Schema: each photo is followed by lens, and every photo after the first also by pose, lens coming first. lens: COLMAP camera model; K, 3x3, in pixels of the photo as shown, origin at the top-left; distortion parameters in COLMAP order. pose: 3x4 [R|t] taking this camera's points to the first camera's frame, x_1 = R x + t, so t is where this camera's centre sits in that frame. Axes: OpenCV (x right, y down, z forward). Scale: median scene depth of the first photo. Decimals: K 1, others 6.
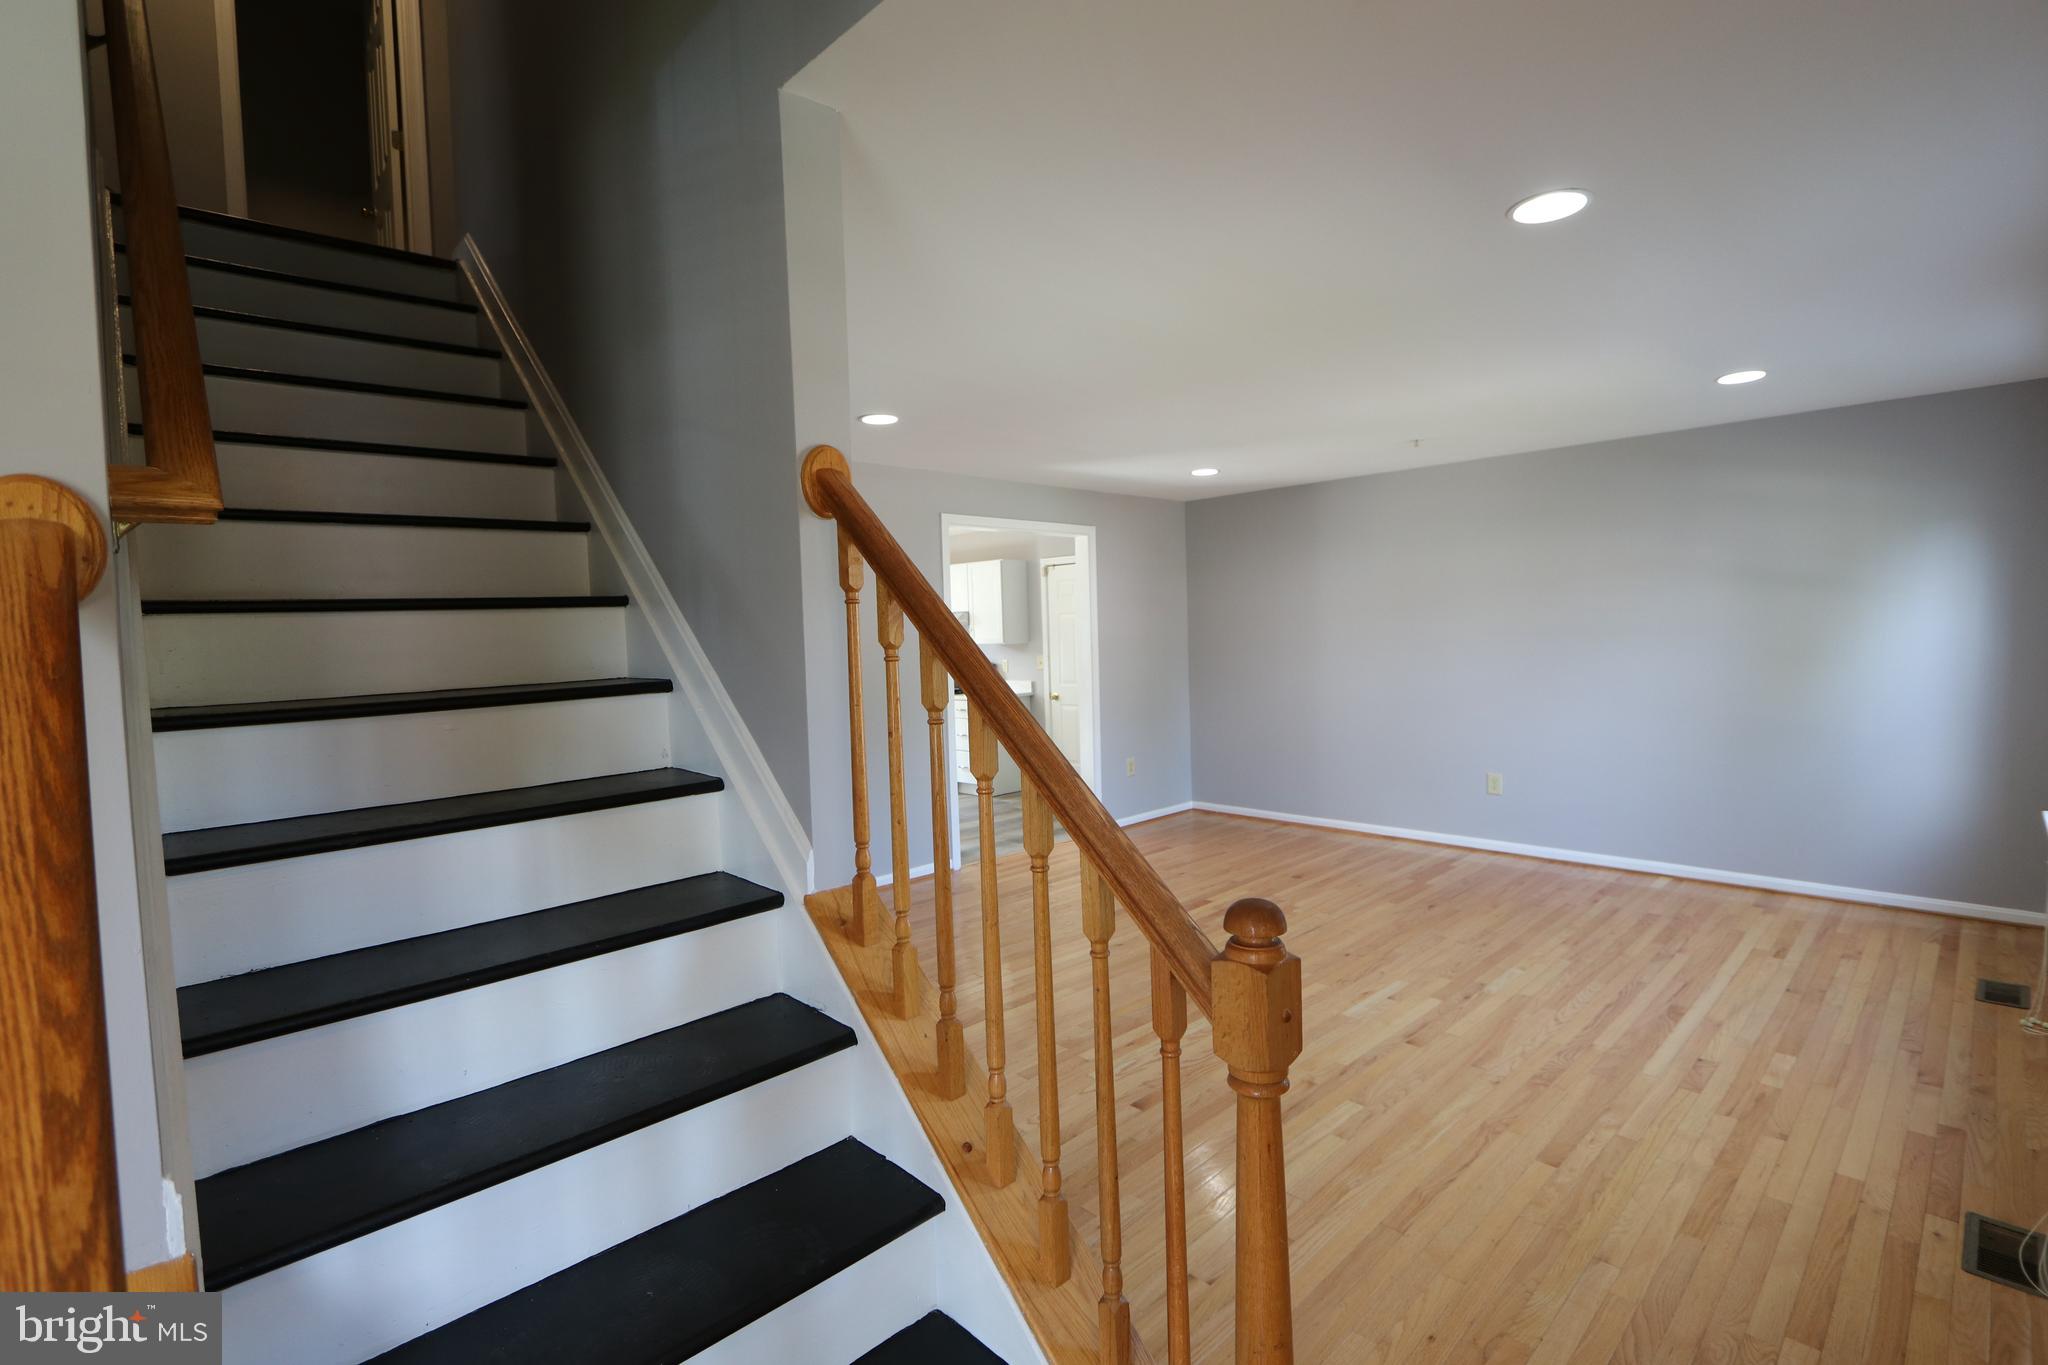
lens RADIAL K [[941.9, 0, 1031.1], [0, 941.9, 678.5], [0, 0, 1]] dist [-0.011704, 0.000683]
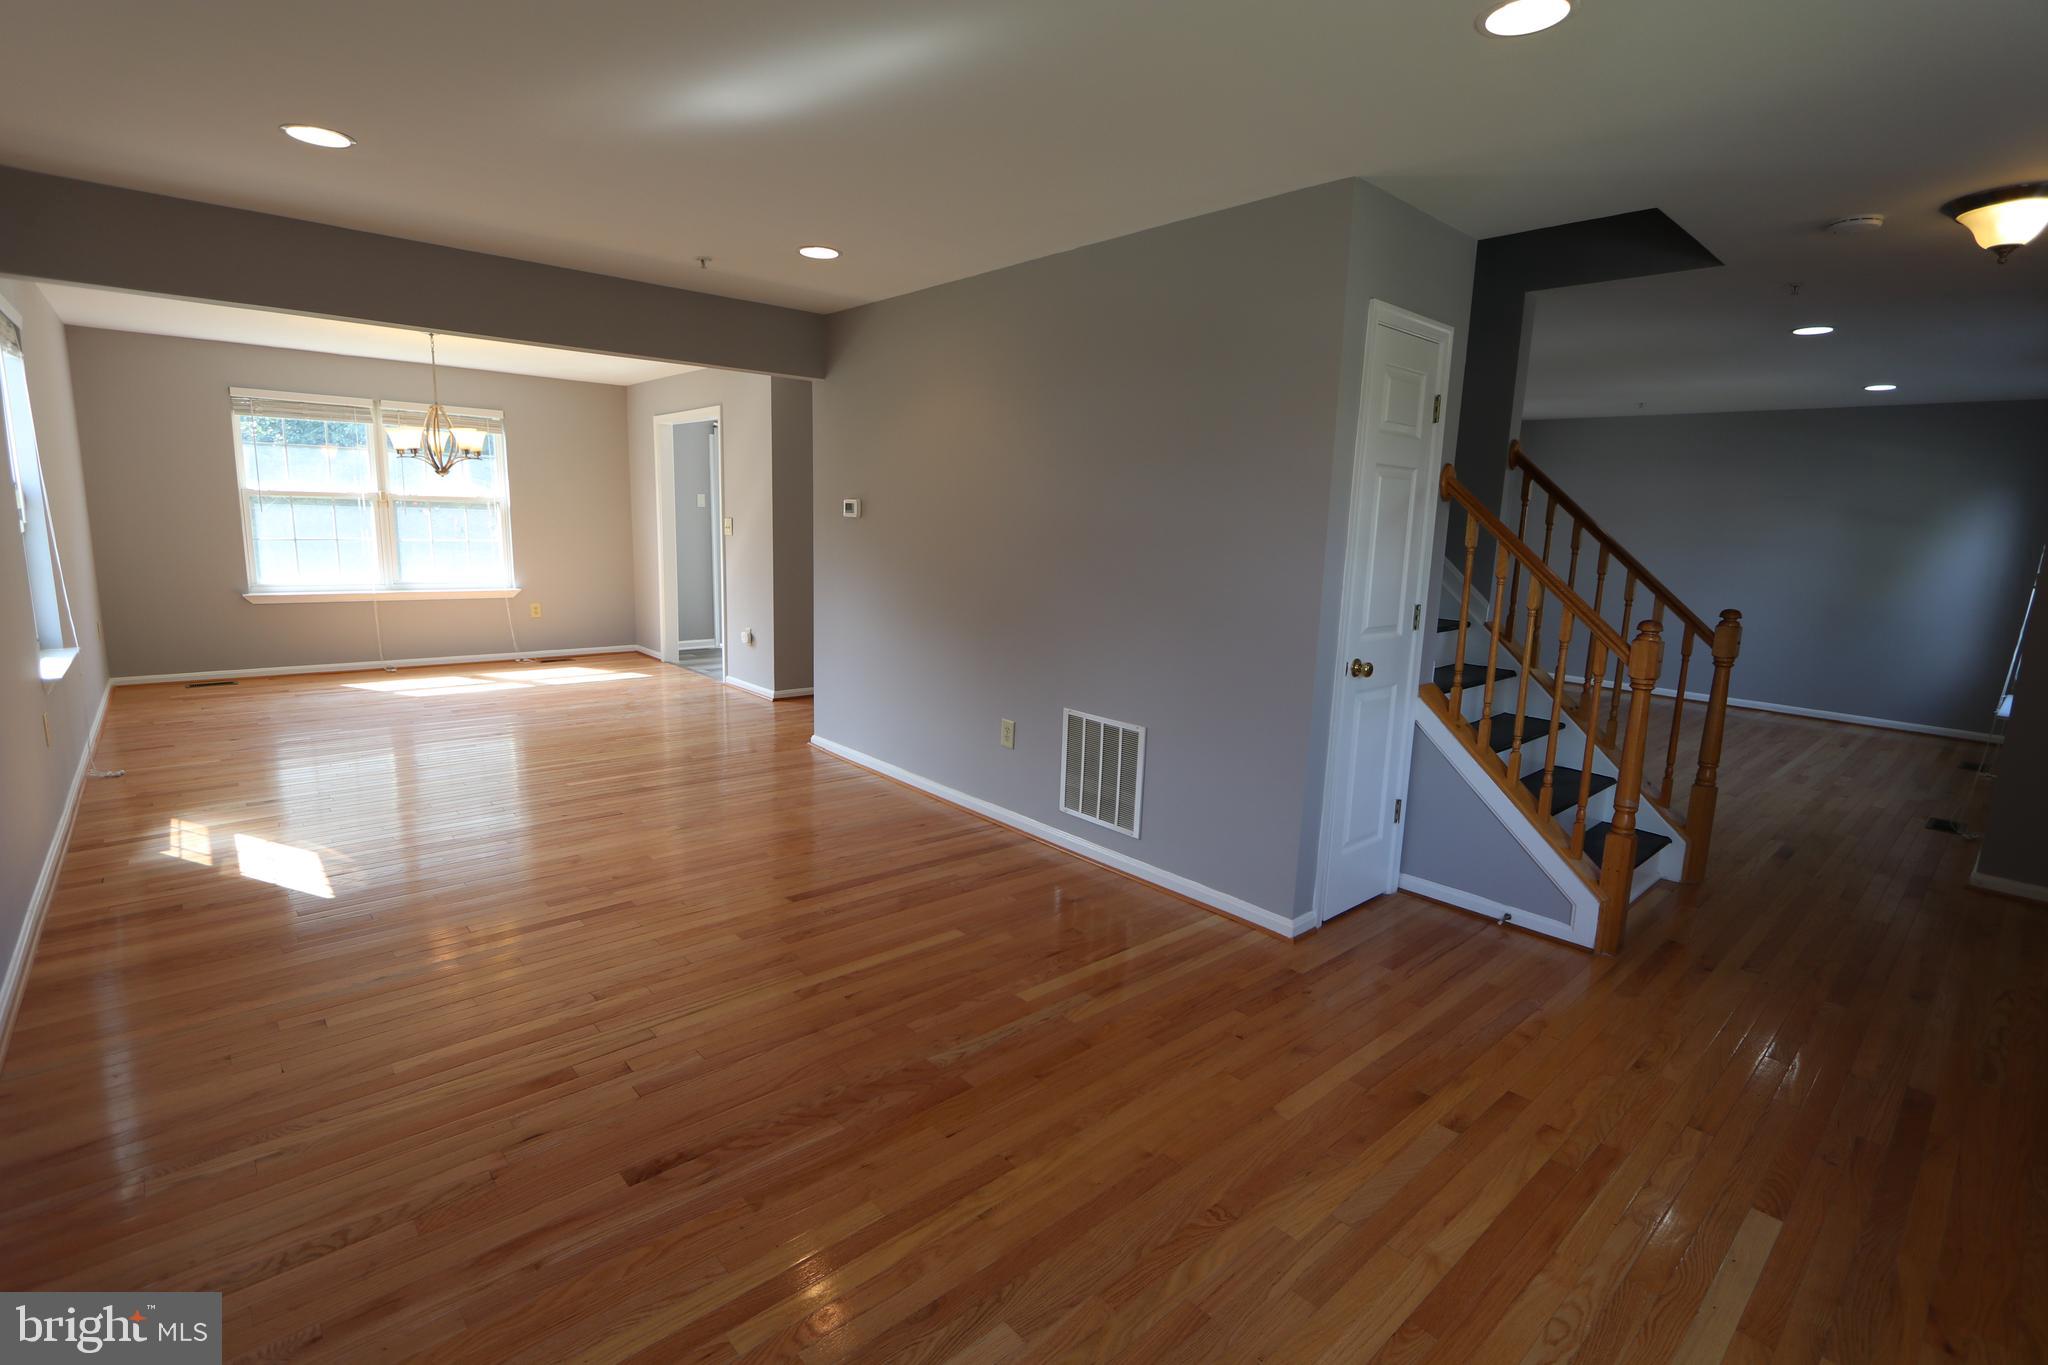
lens RADIAL K [[941.9, 0, 1031.1], [0, 941.9, 678.5], [0, 0, 1]] dist [-0.011704, 0.000683]
pose [[0.997457, 0.066928, -0.024493, -1.364002], [-0.063348, 0.990056, 0.125601, 0.140955], [0.032656, -0.123730, 0.991778, -1.529283]]
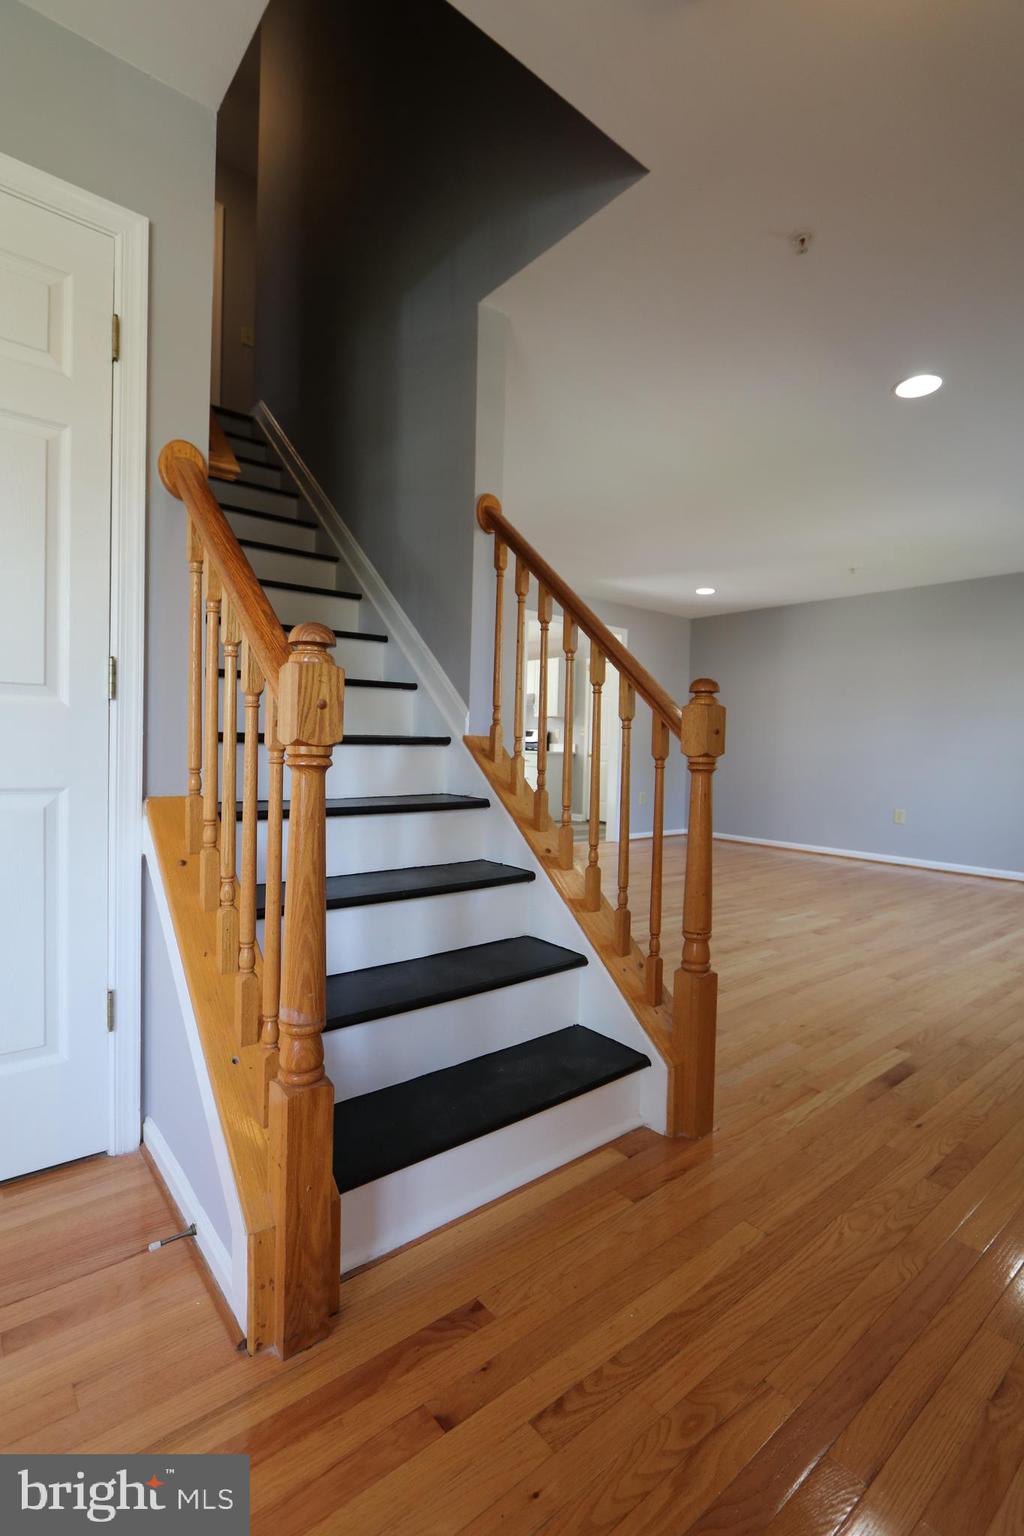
lens RADIAL K [[706.4, 0, 514.5], [0, 706.4, 770.2], [0, 0, 1]] dist [-0.011704, 0.000683]
pose [[0.995197, 0.060190, -0.077203, -0.030125], [-0.061333, 0.998039, -0.012522, 0.307895], [0.076298, 0.017197, 0.996937, -0.369514]]
